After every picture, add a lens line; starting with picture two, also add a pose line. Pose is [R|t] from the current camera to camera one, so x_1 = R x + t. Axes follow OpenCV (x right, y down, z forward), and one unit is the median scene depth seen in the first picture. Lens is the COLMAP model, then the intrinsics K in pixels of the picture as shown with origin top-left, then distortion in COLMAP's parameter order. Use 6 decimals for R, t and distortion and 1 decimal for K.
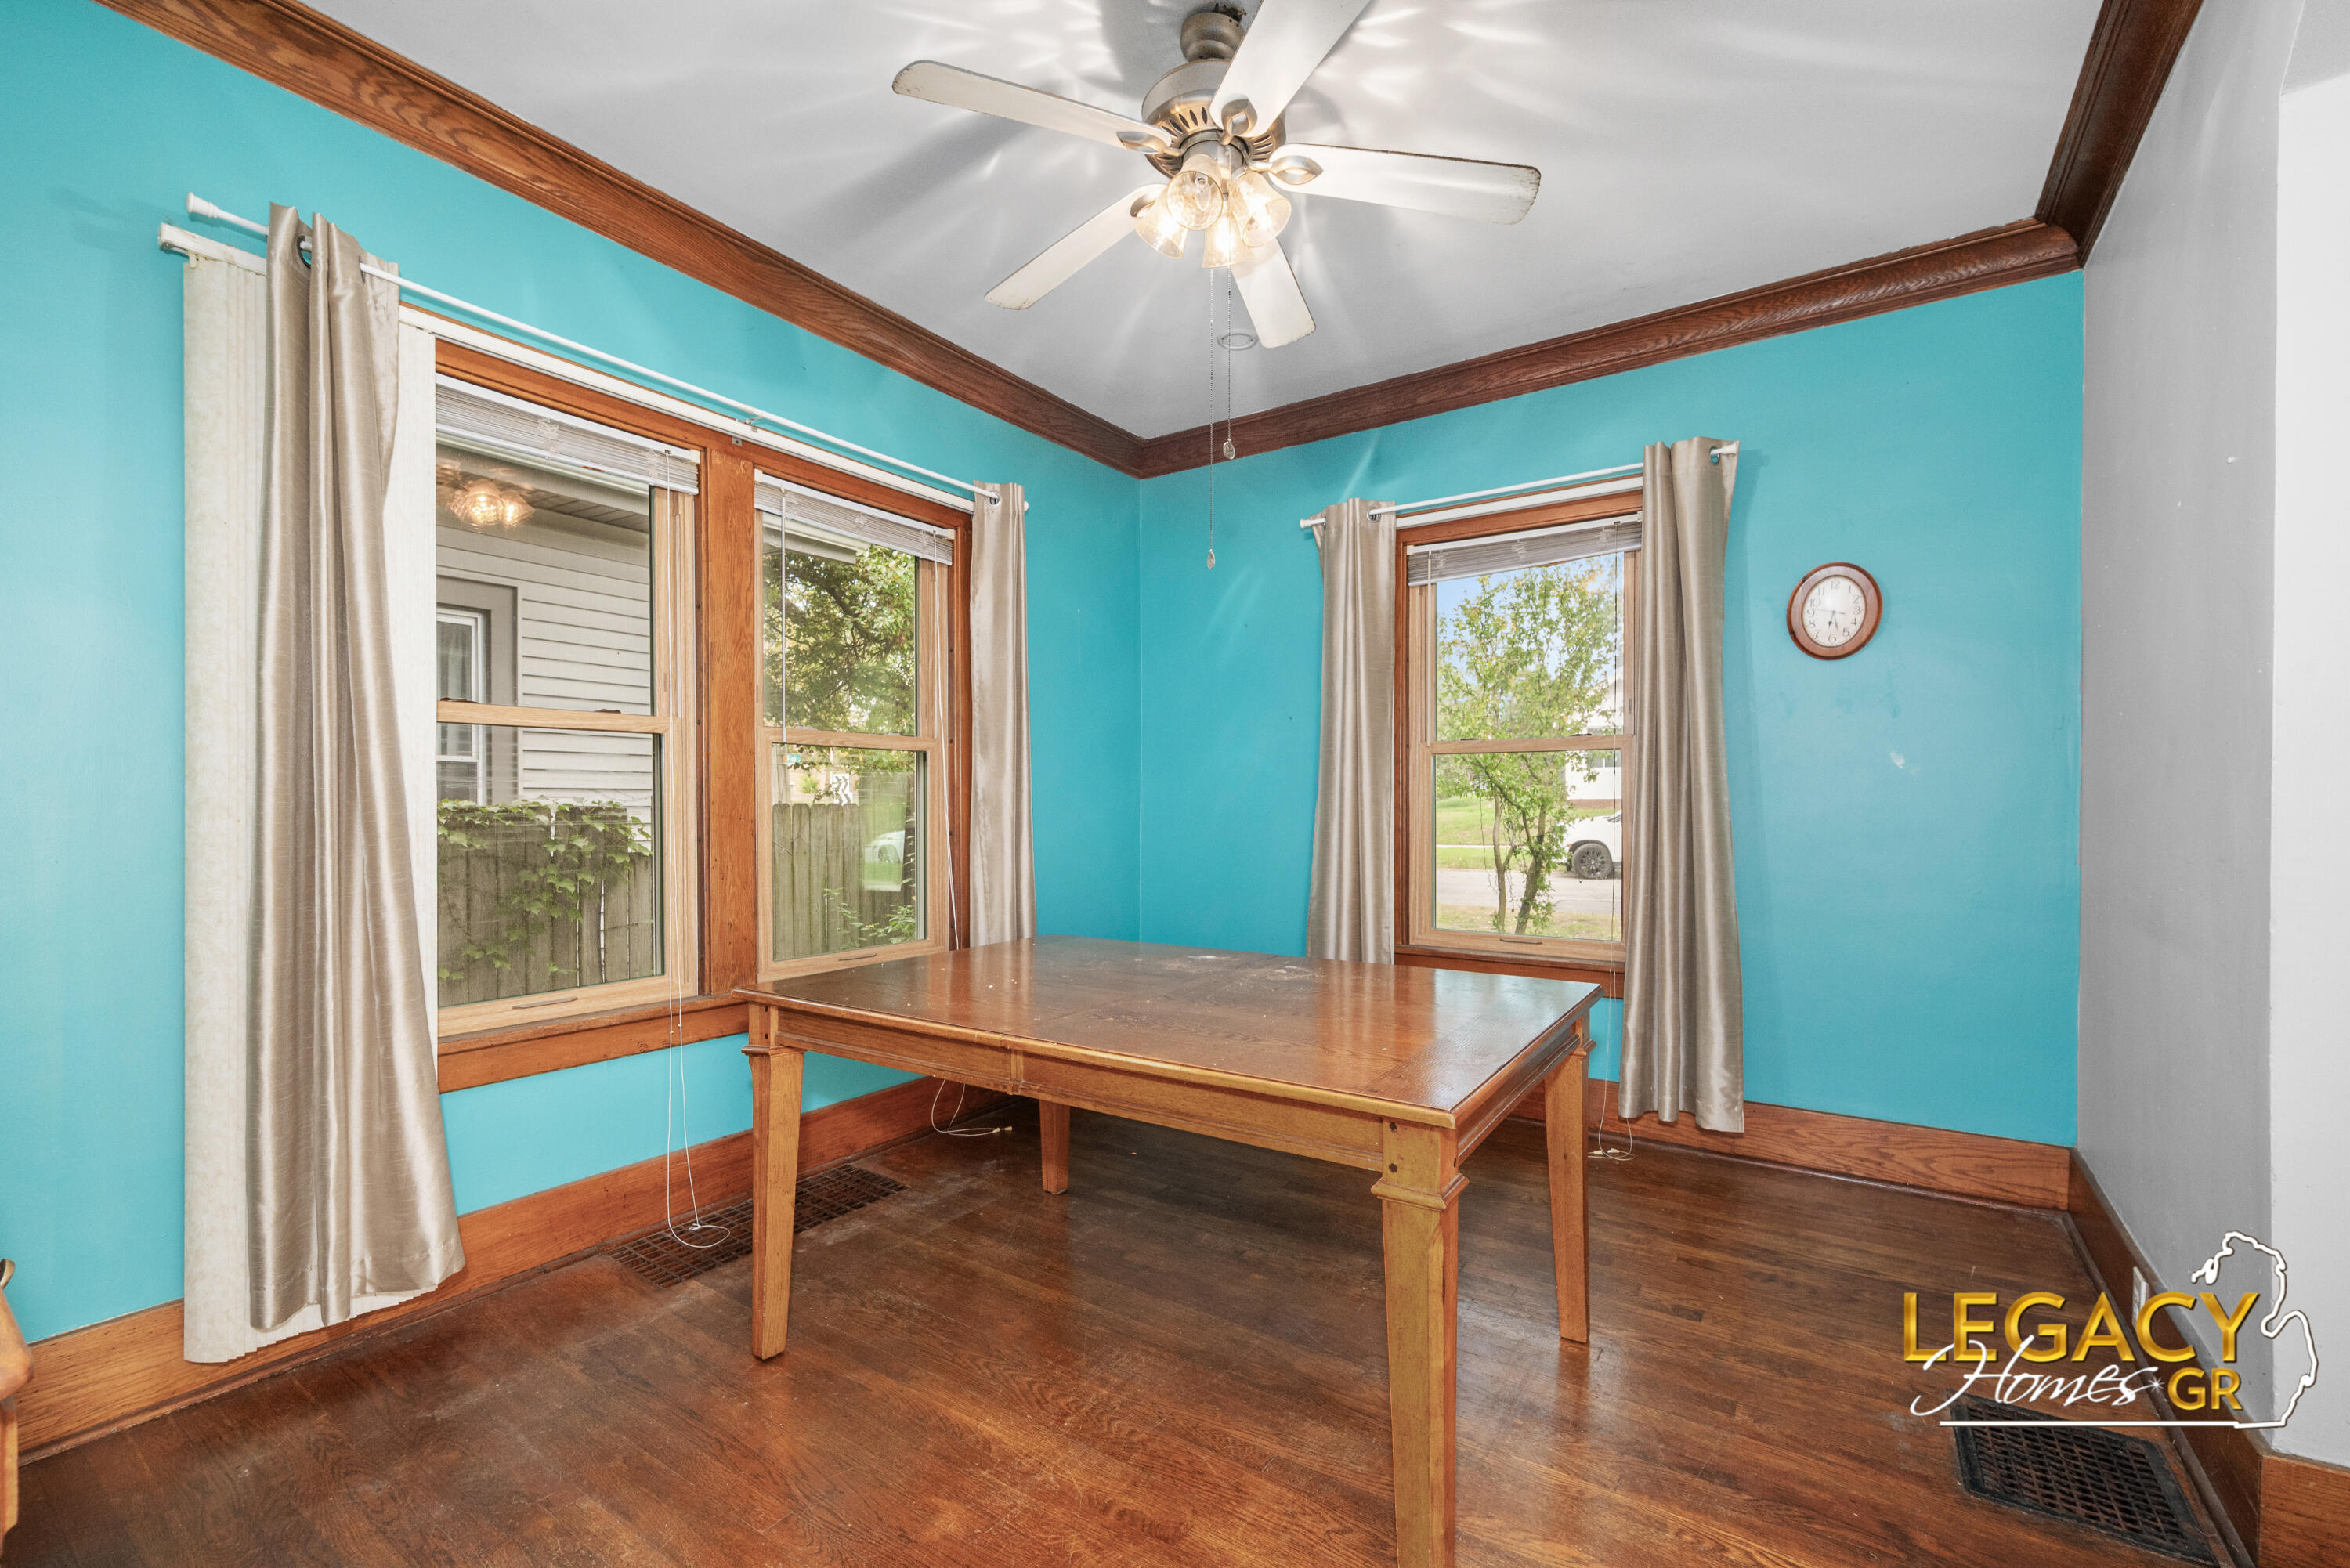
lens RADIAL K [[992.7, 0, 1173.8], [0, 992.7, 809.8], [0, 0, 1]] dist [-0.000724, 0.000020]
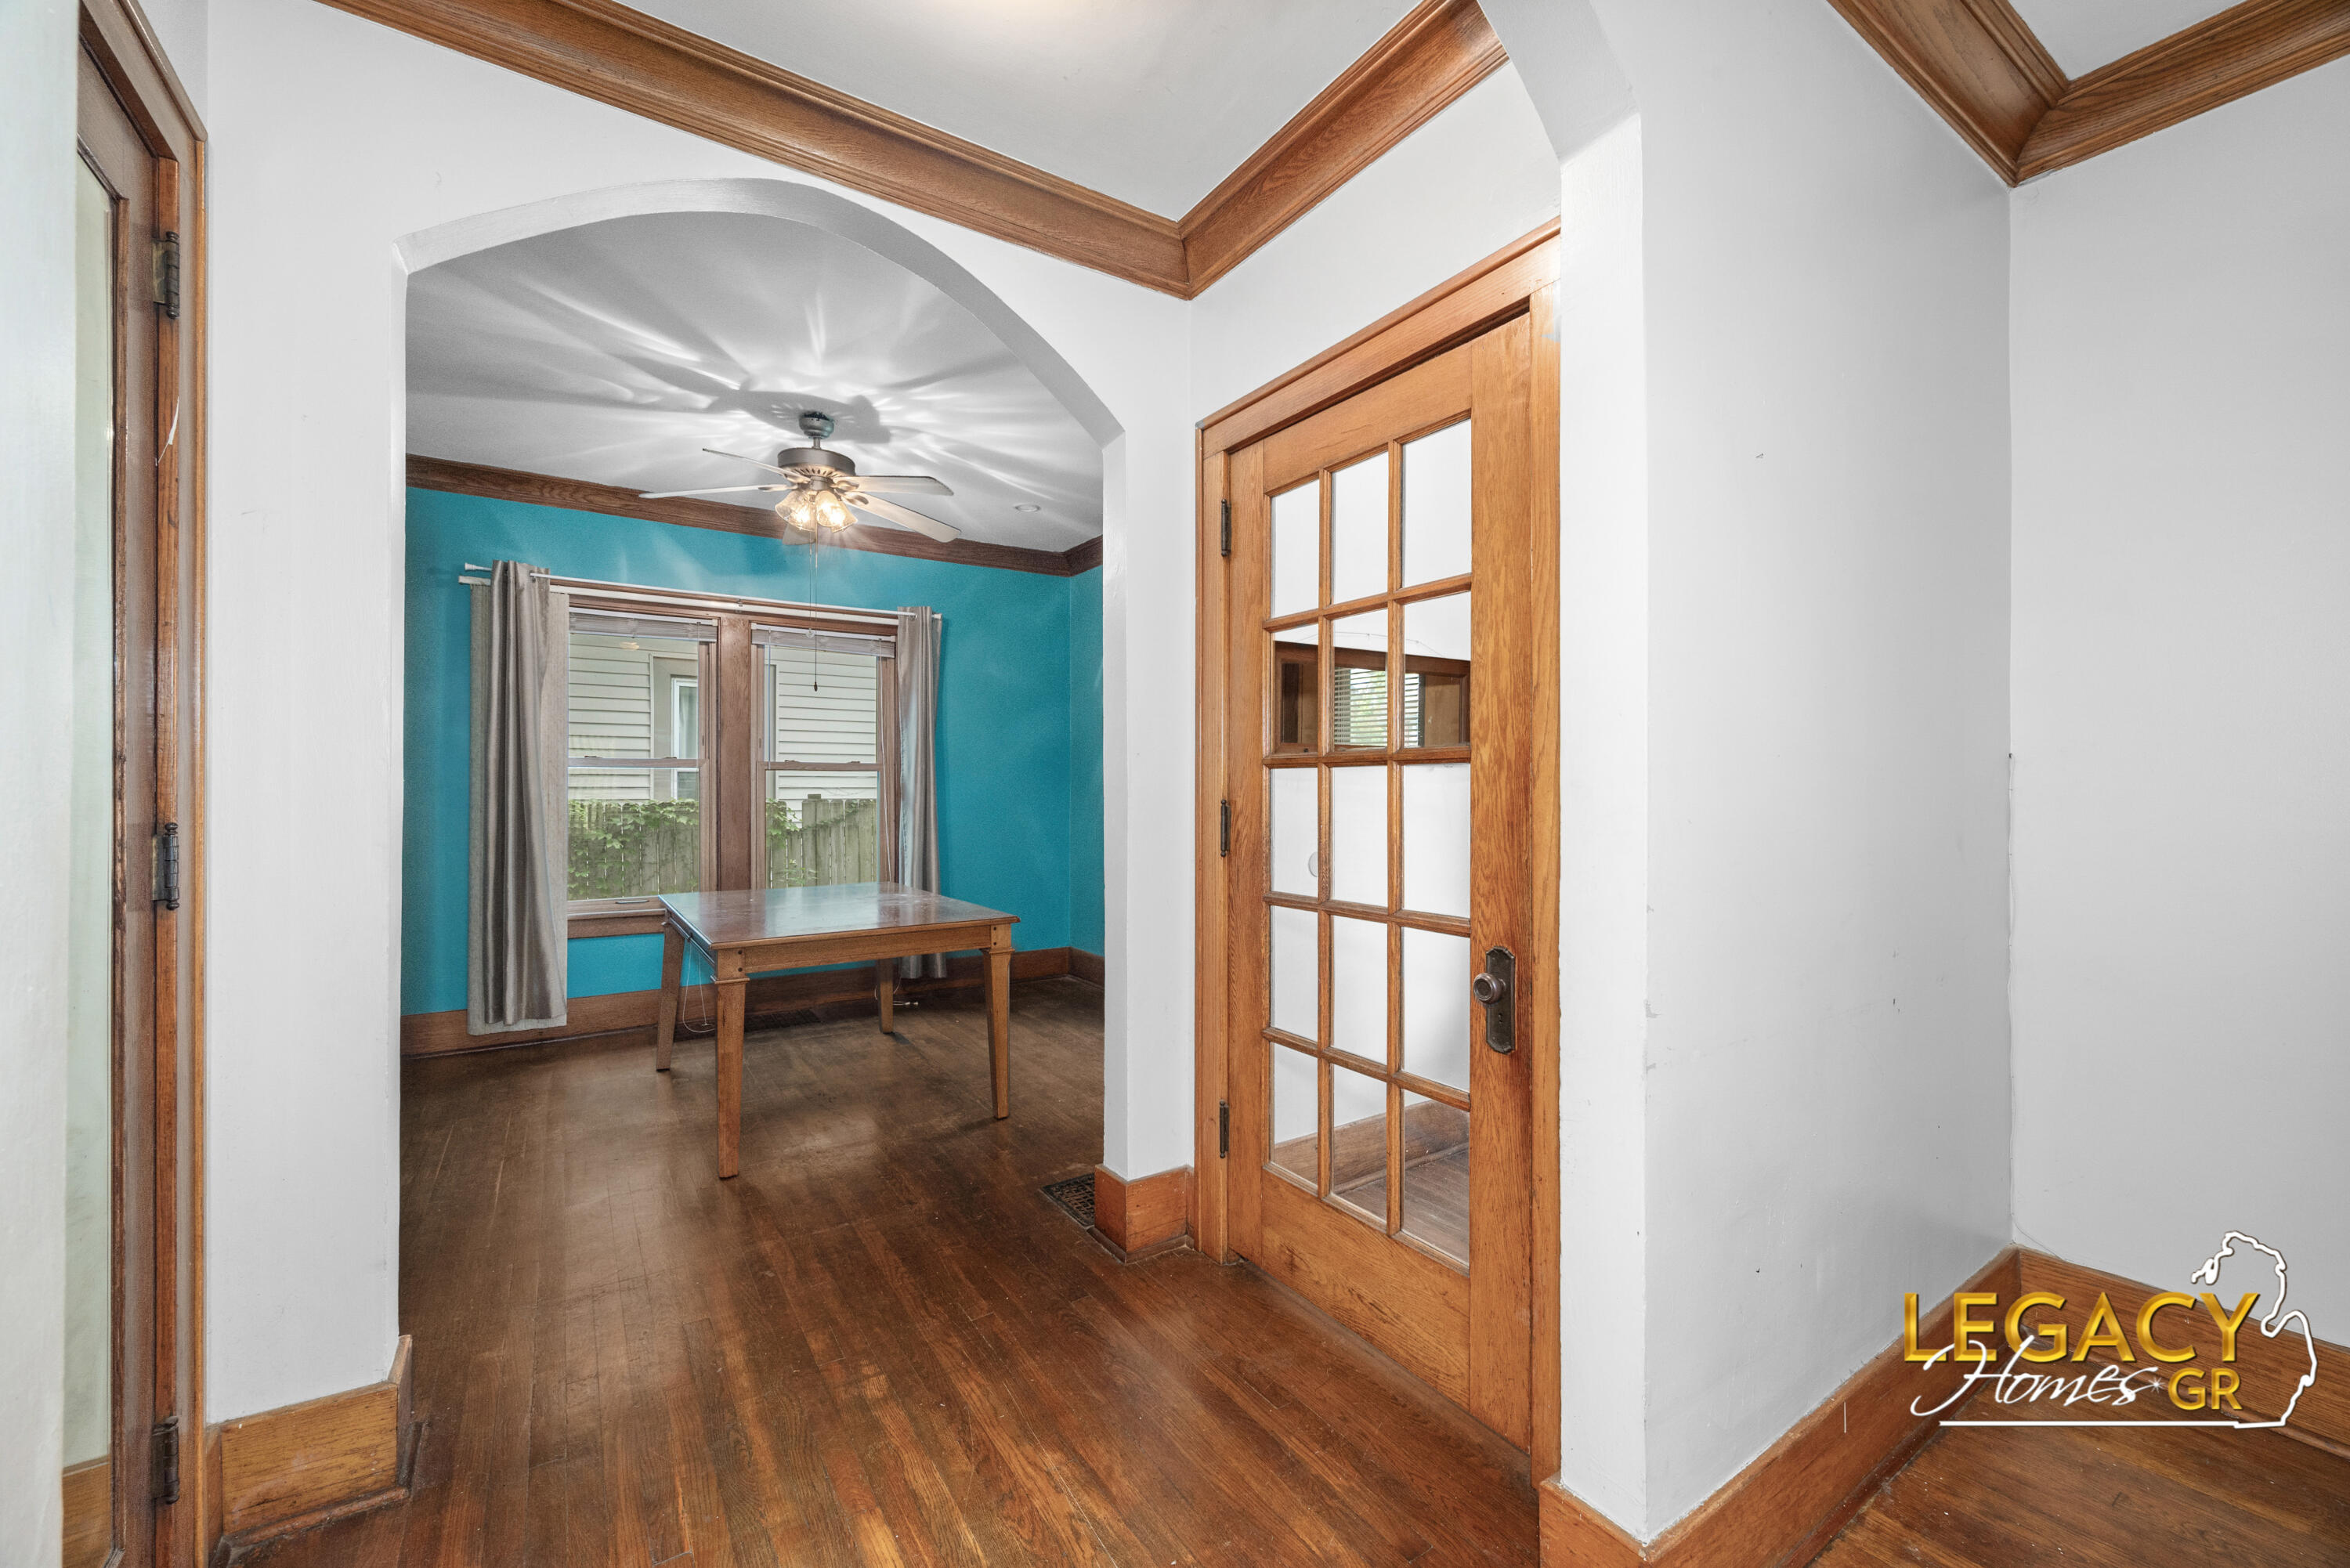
lens RADIAL K [[936.7, 0, 1175.0], [0, 936.7, 784.0], [0, 0, 1]] dist [0.000313, -0.000022]
pose [[0.924717, -0.001073, -0.380654, 1.124386], [-0.002118, 0.999966, -0.007963, -0.035110], [0.380649, 0.008170, 0.924683, -0.359338]]
